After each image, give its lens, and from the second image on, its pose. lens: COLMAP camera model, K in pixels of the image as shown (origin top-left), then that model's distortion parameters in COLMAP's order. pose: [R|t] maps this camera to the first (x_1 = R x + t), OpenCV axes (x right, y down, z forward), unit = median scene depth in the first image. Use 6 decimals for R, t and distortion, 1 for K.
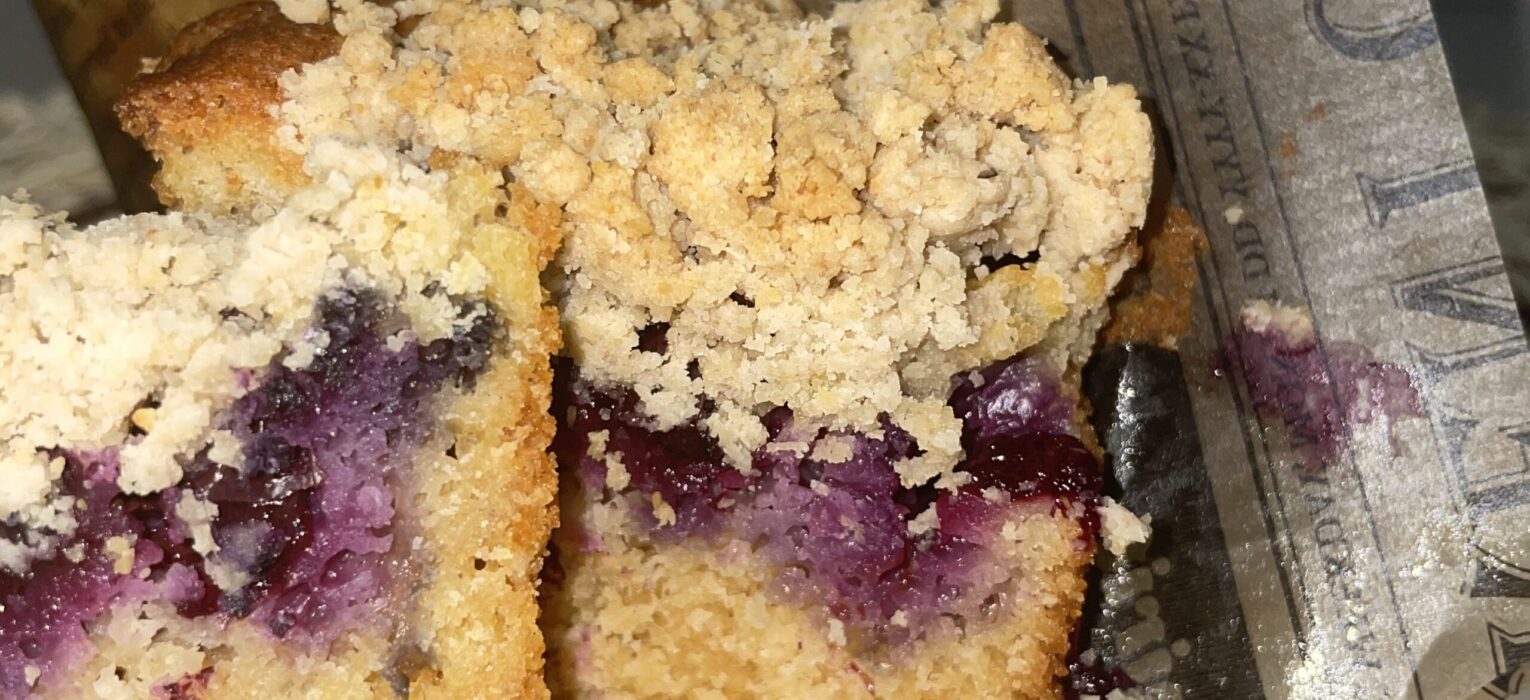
lens RADIAL K [[1626.1, 0, 765.0], [0, 1626.1, 350.0], [0, 0, 1]] dist [0.101216, -0.433927]
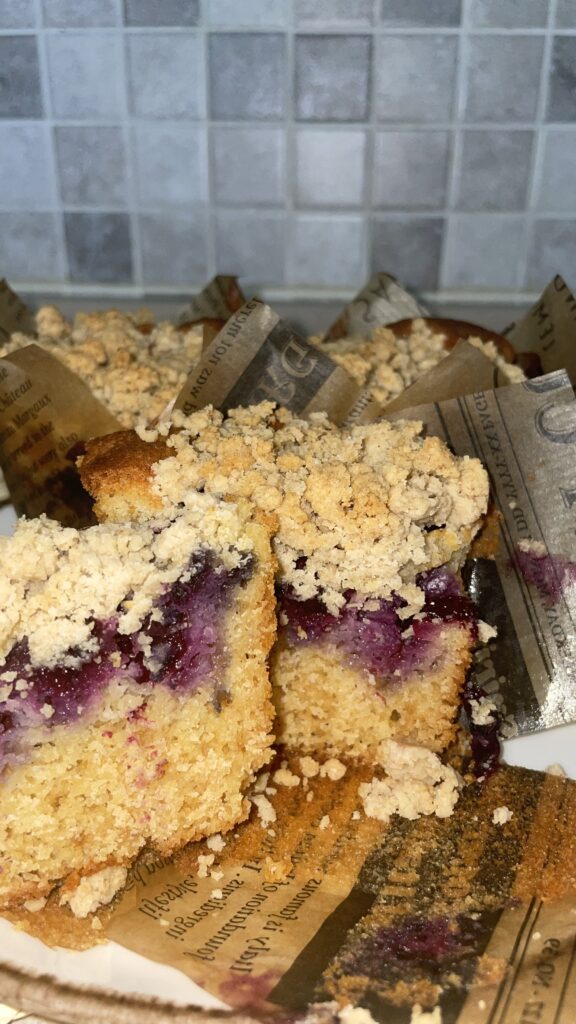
lens RADIAL K [[809.2, 0, 288.0], [0, 809.2, 512.0], [0, 0, 1]] dist [0.061102, -0.145845]
pose [[0.994939, -0.032339, 0.095133, -0.201546], [0.037651, 0.997800, -0.054574, -0.019649], [-0.093158, 0.057880, 0.993968, -0.241757]]
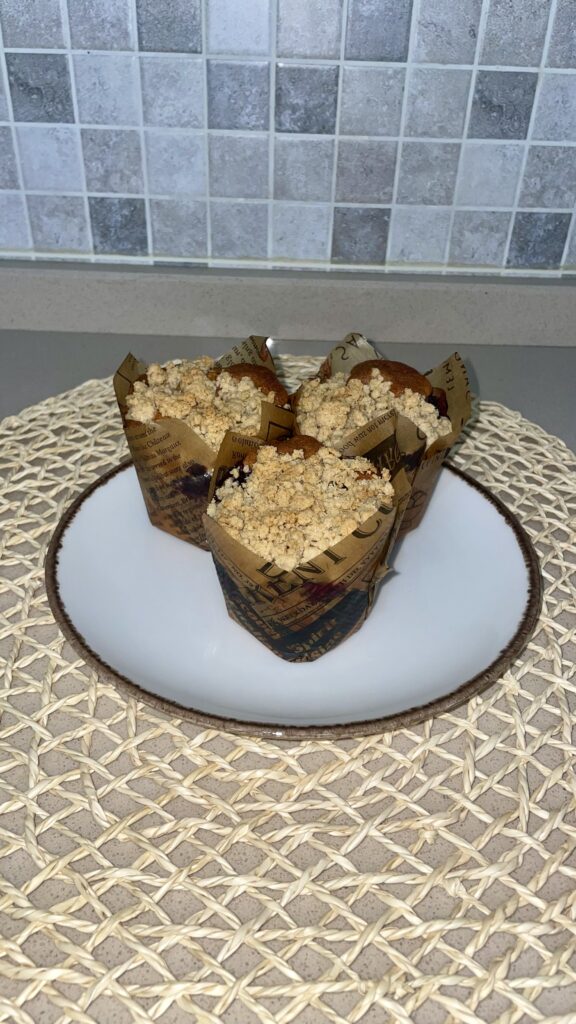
lens RADIAL K [[809.2, 0, 288.0], [0, 809.2, 512.0], [0, 0, 1]] dist [0.061102, -0.145845]
pose [[0.984744, -0.071223, 0.158766, -0.618386], [0.048018, 0.988196, 0.145477, -0.522926], [-0.167253, -0.135634, 0.976540, -1.641653]]
